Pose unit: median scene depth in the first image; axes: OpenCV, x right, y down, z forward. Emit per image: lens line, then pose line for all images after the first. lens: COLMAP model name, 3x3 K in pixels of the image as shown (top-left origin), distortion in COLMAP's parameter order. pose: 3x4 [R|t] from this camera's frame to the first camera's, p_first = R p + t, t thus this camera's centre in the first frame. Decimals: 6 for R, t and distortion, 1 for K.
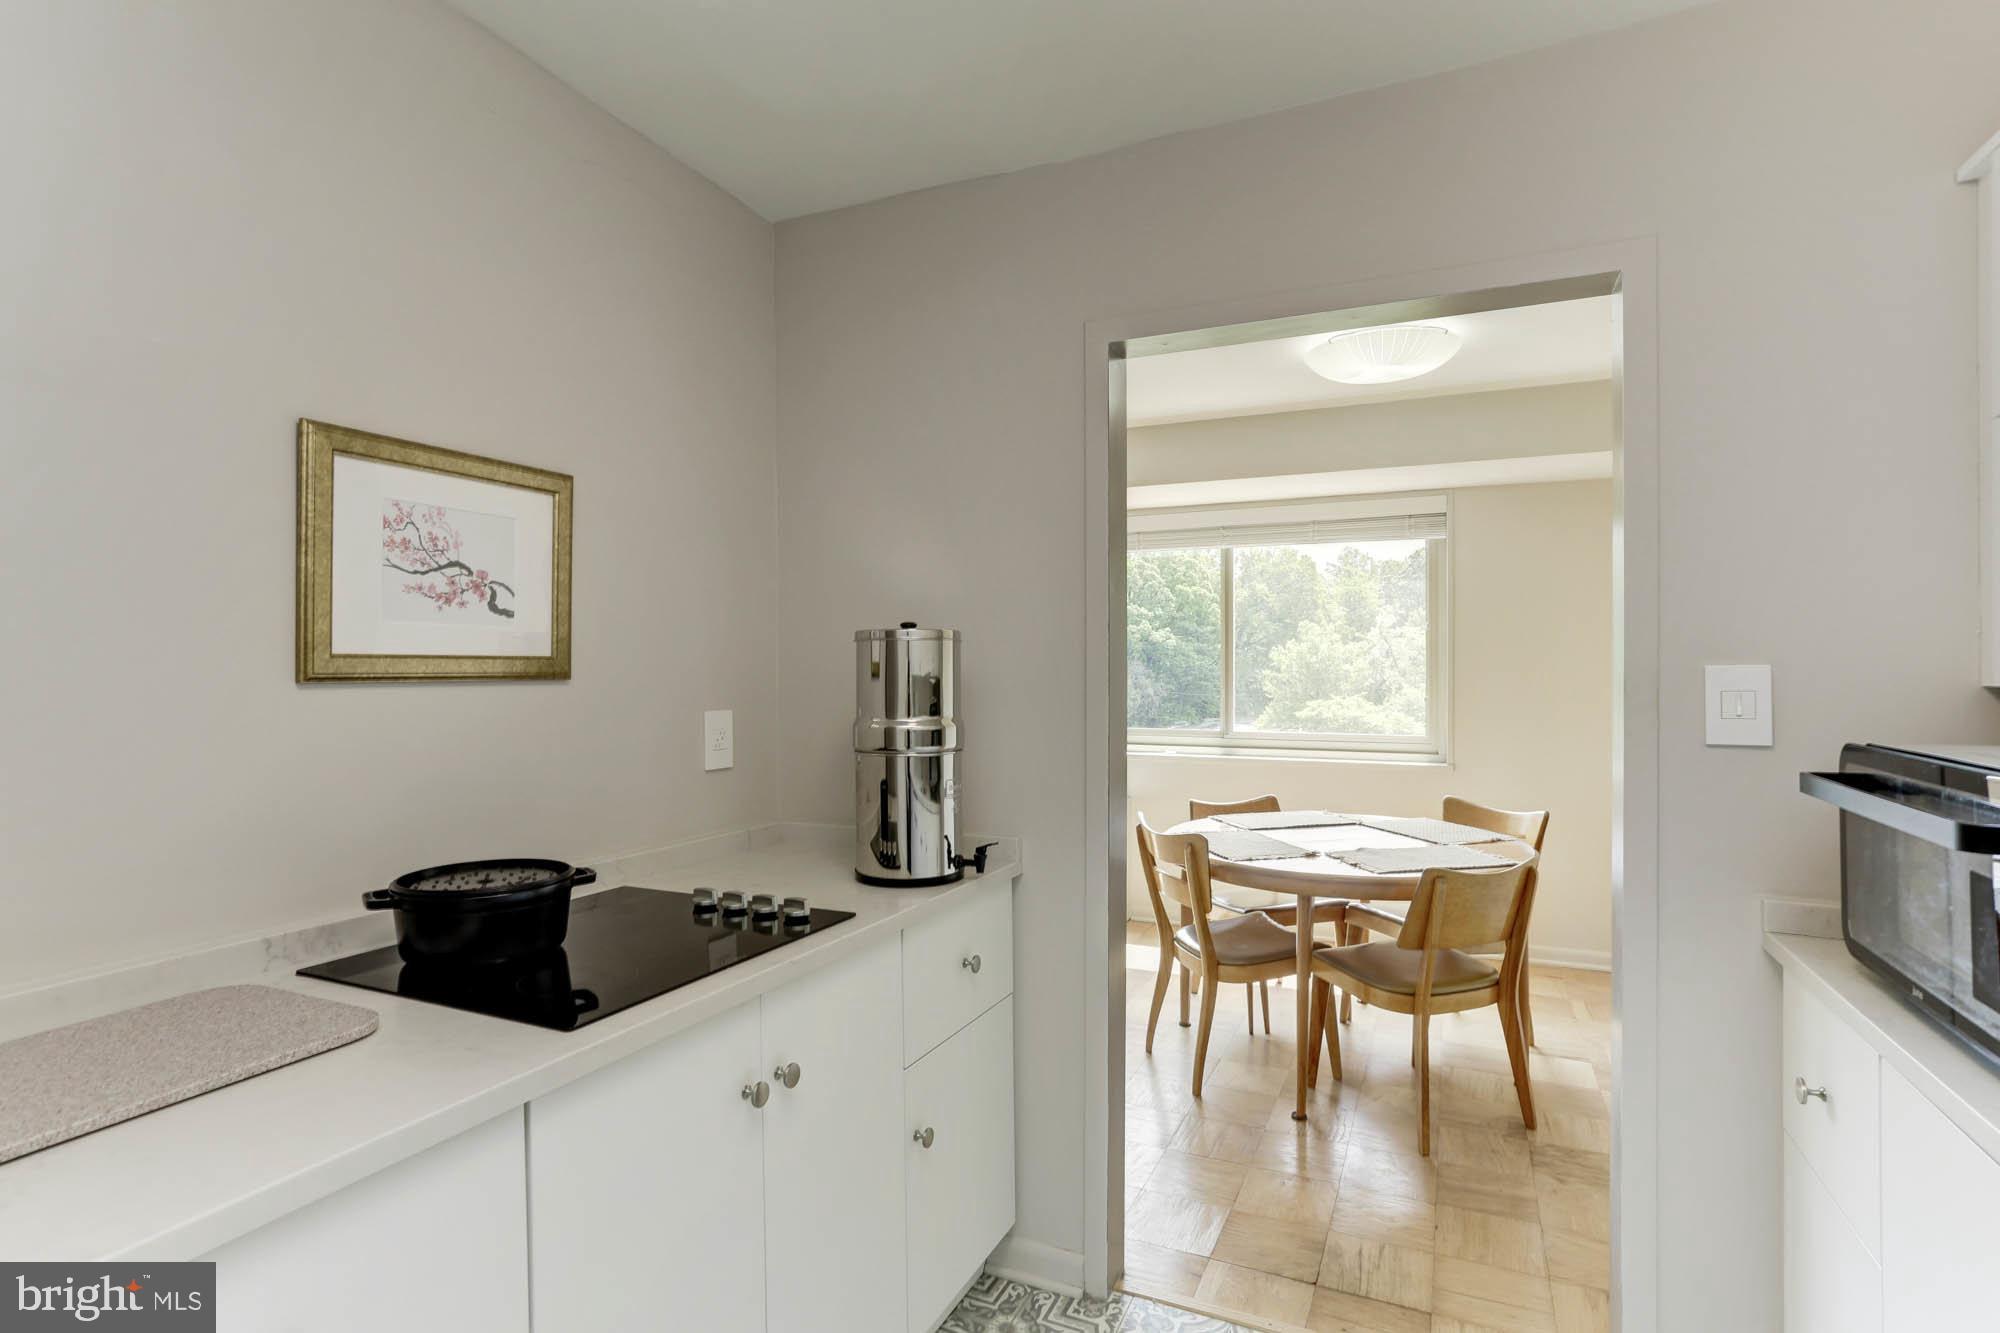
lens RADIAL K [[1001.1, 0, 967.0], [0, 1001.1, 664.6], [0, 0, 1]] dist [-0.061718, 0.046089]
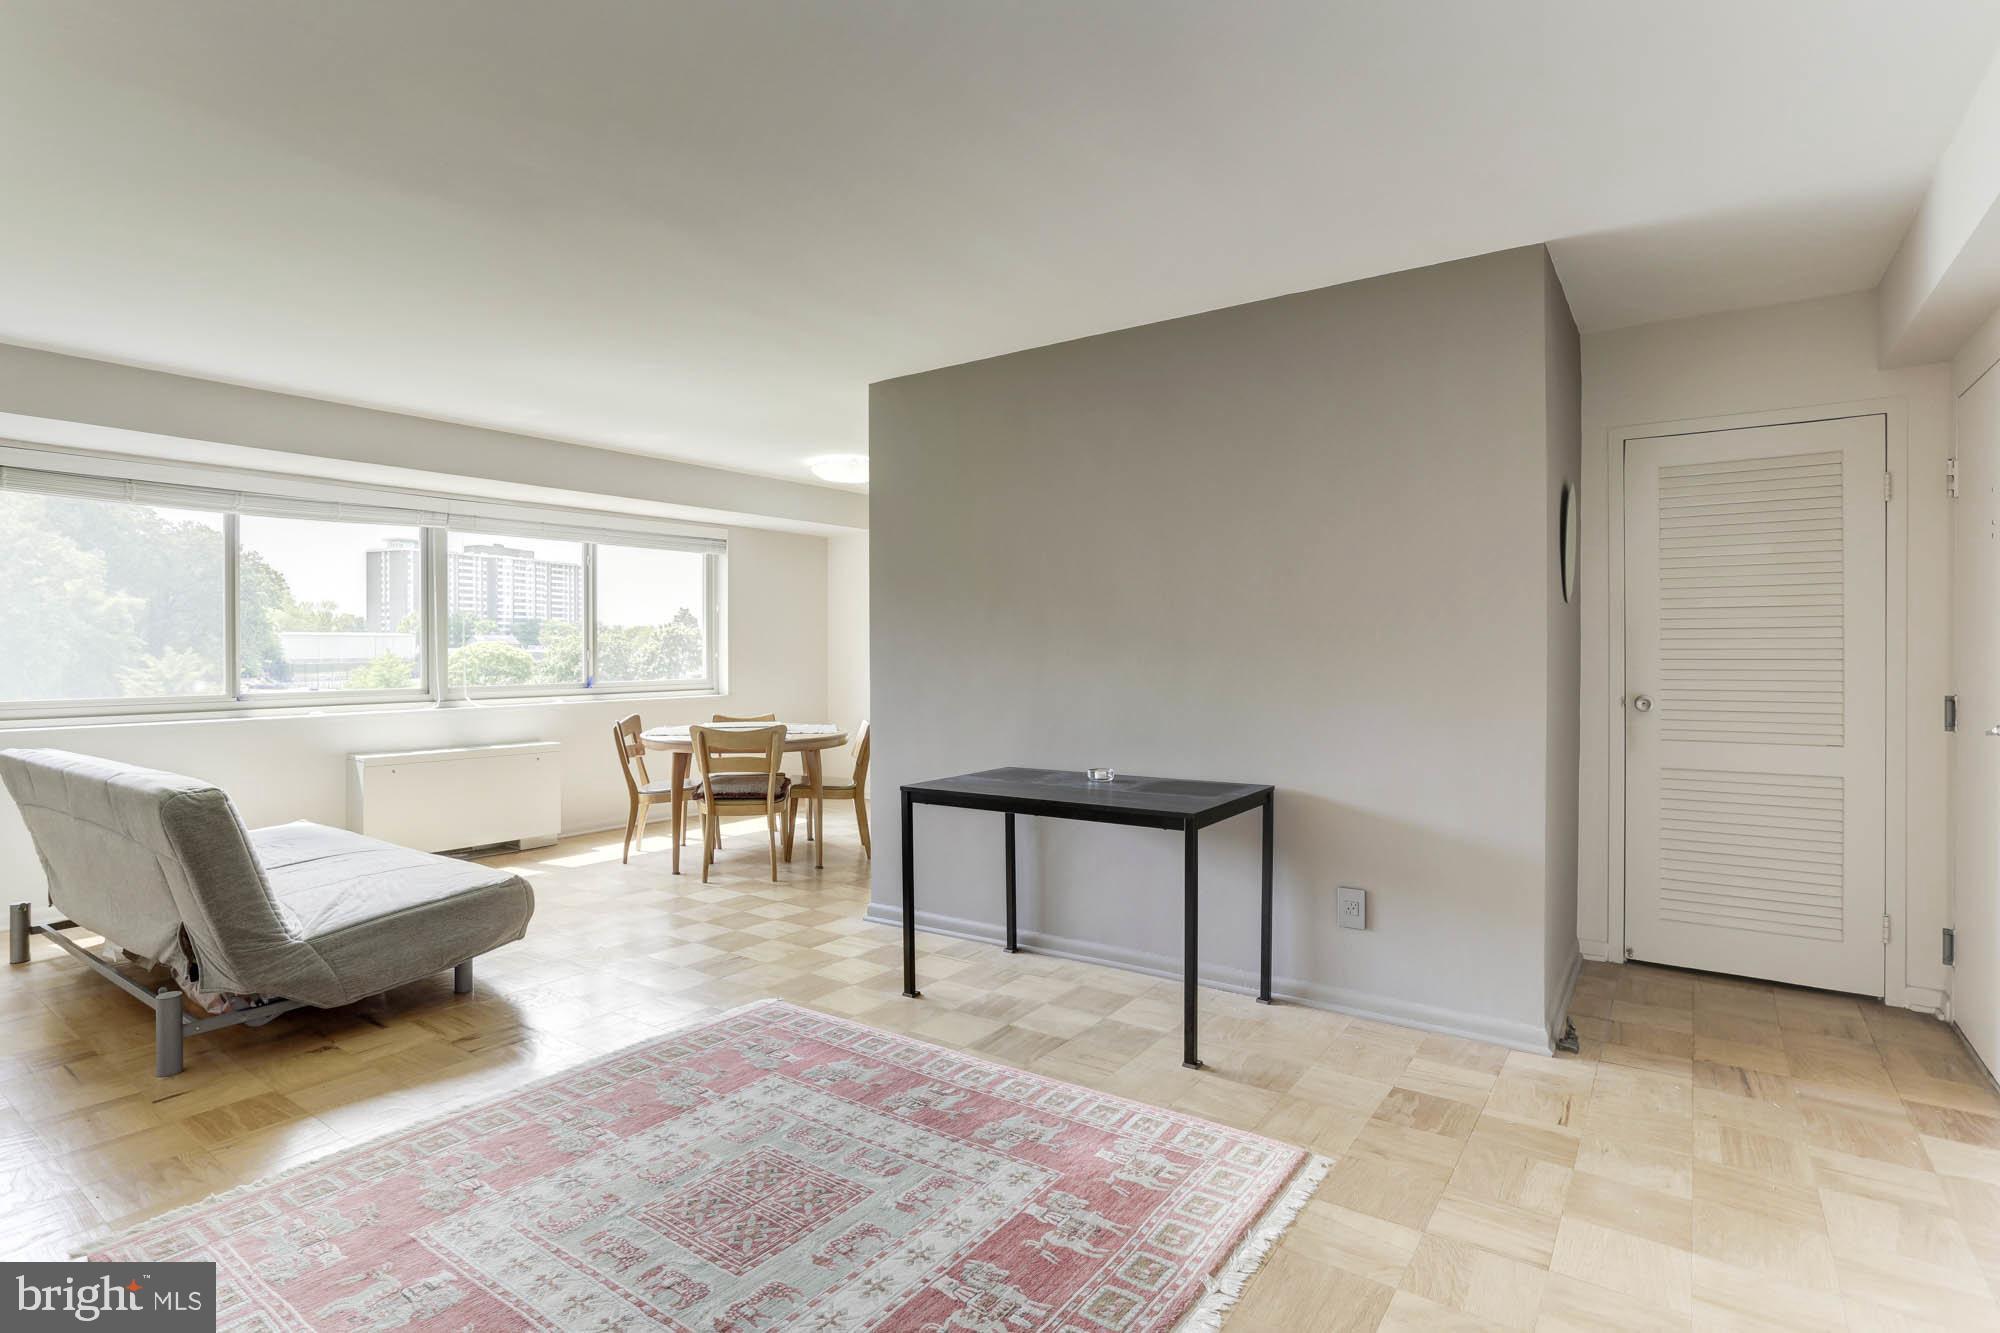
lens RADIAL K [[996.1, 0, 1000.0], [0, 996.1, 666.5], [0, 0, 1]] dist [-0.028873, 0.000353]
pose [[0.146809, -0.019620, 0.988970, -1.919556], [0.000593, 0.999805, 0.019747, 0.039110], [-0.989165, -0.002312, 0.146792, 0.530798]]
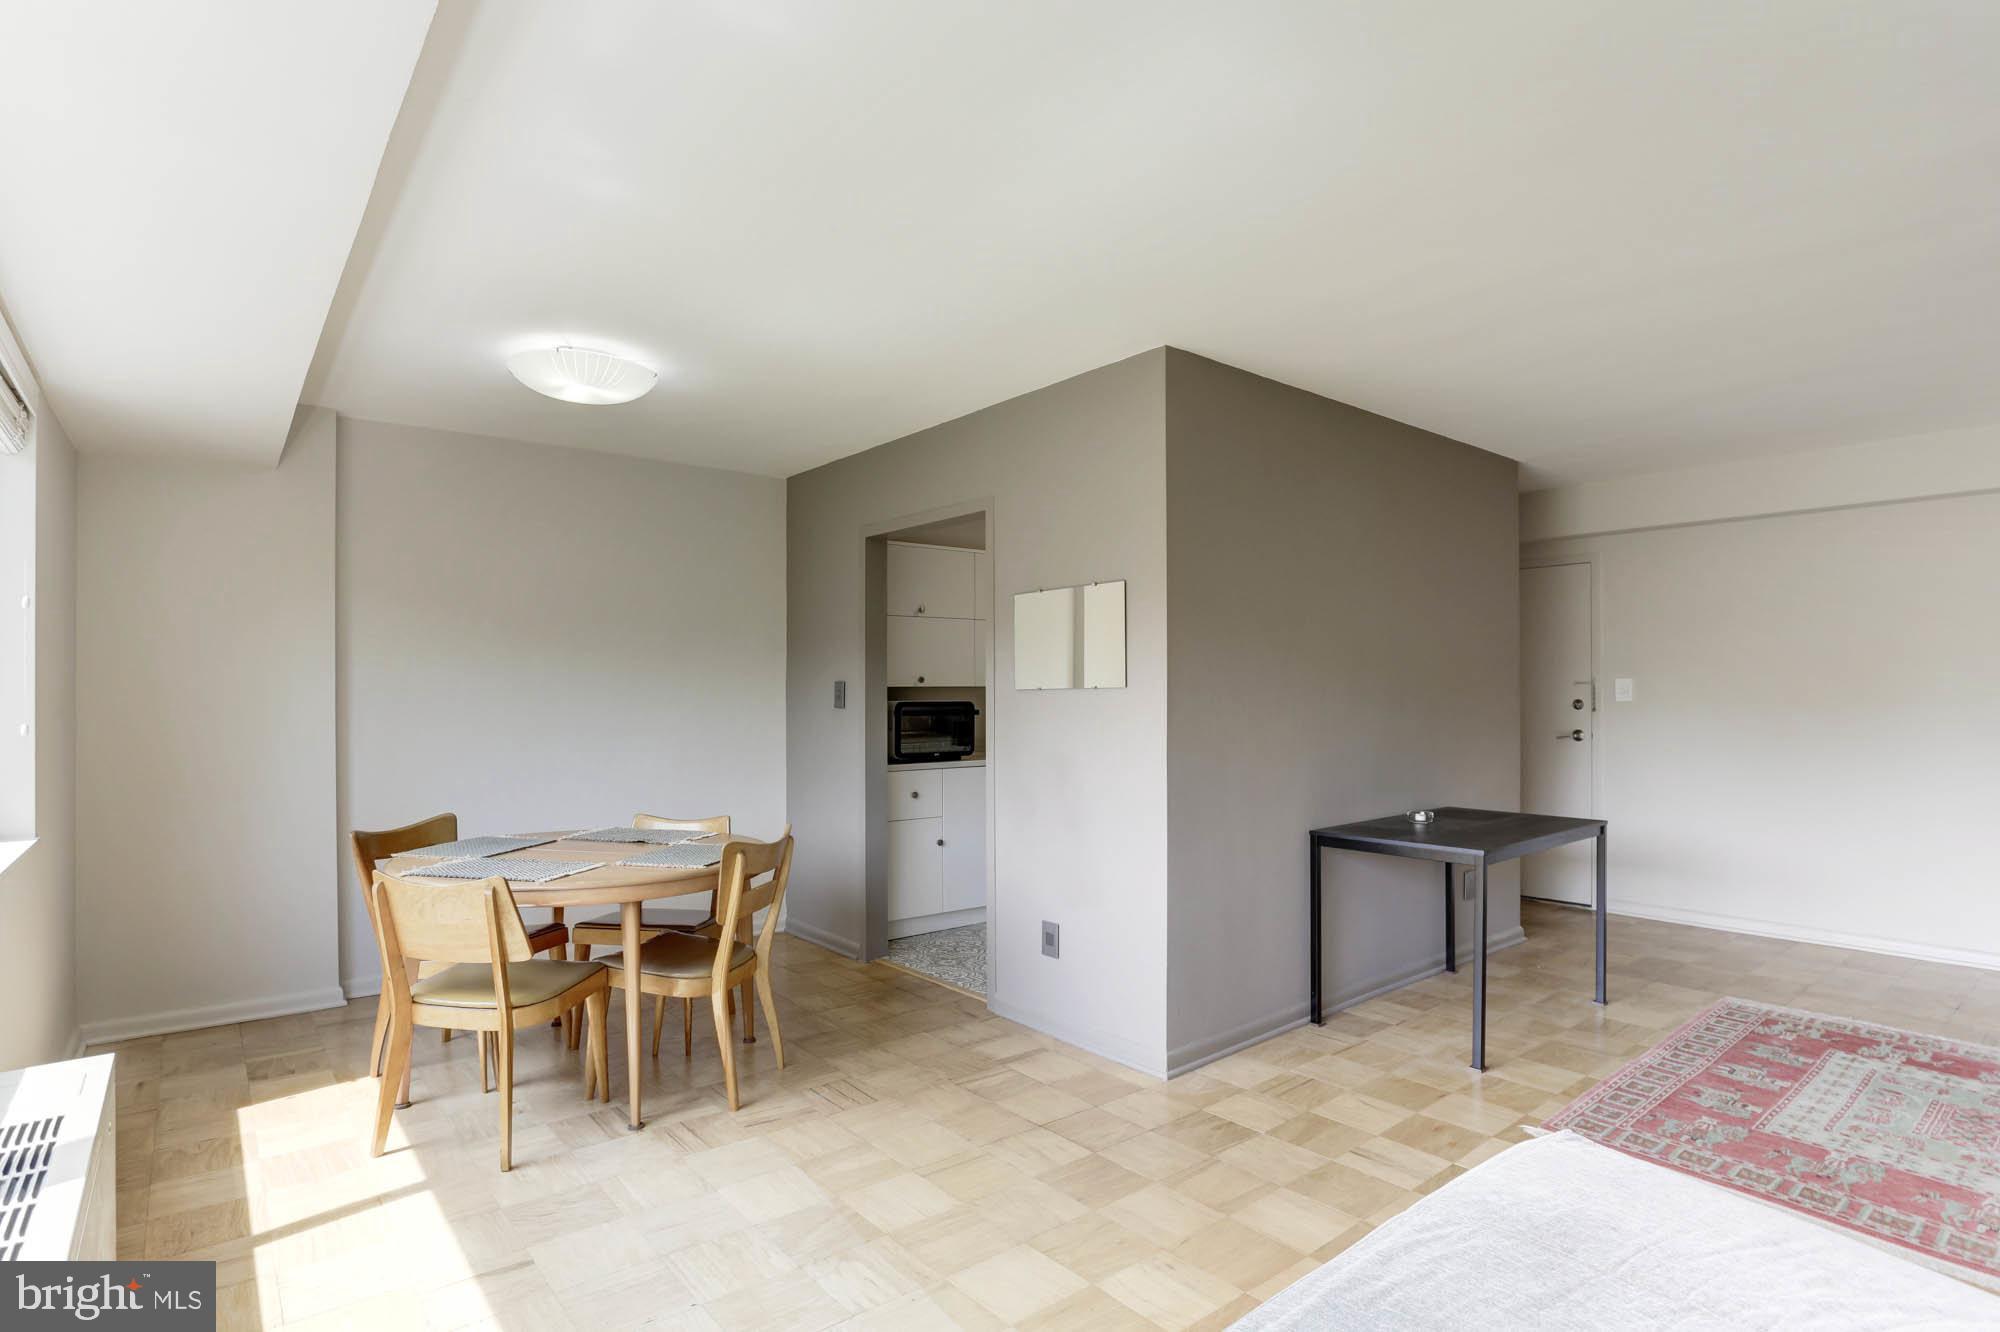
lens RADIAL K [[1009.7, 0, 1026.5], [0, 1009.7, 687.6], [0, 0, 1]] dist [-0.043848, 0.023312]
pose [[-0.918466, 0.003438, 0.395485, -0.547058], [0.001869, 0.999989, -0.004354, 0.024490], [-0.395495, -0.003260, -0.918462, 2.304066]]
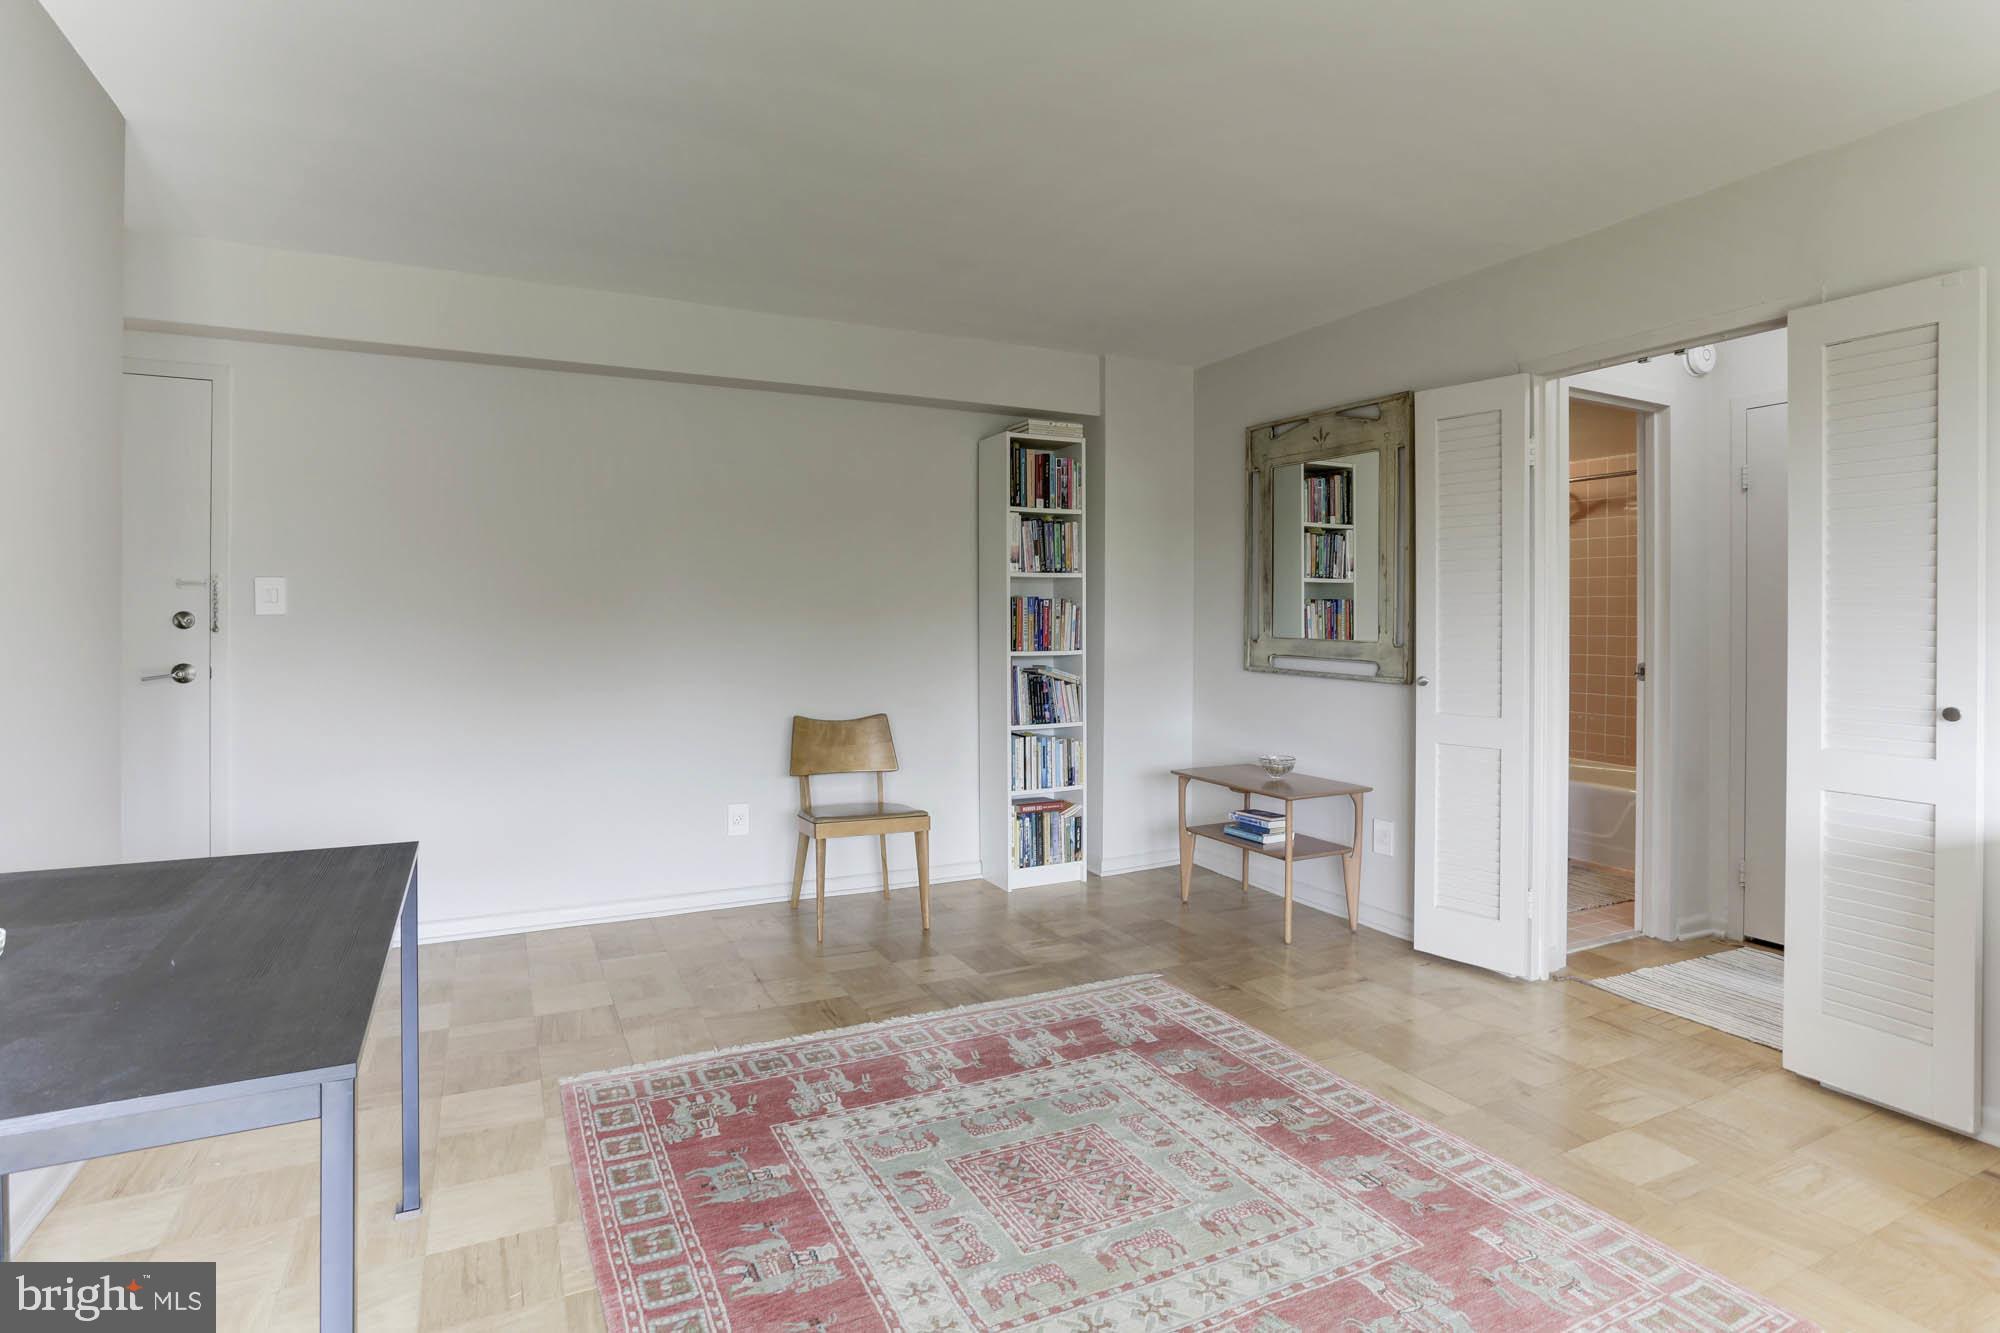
lens RADIAL K [[1000.1, 0, 962.4], [0, 1000.1, 617.4], [0, 0, 1]] dist [-0.057904, 0.030634]
pose [[-0.616278, -0.003346, -0.787521, -0.416689], [-0.002613, 0.999994, -0.002204, 0.052384], [0.787524, 0.000699, -0.616283, 1.304371]]
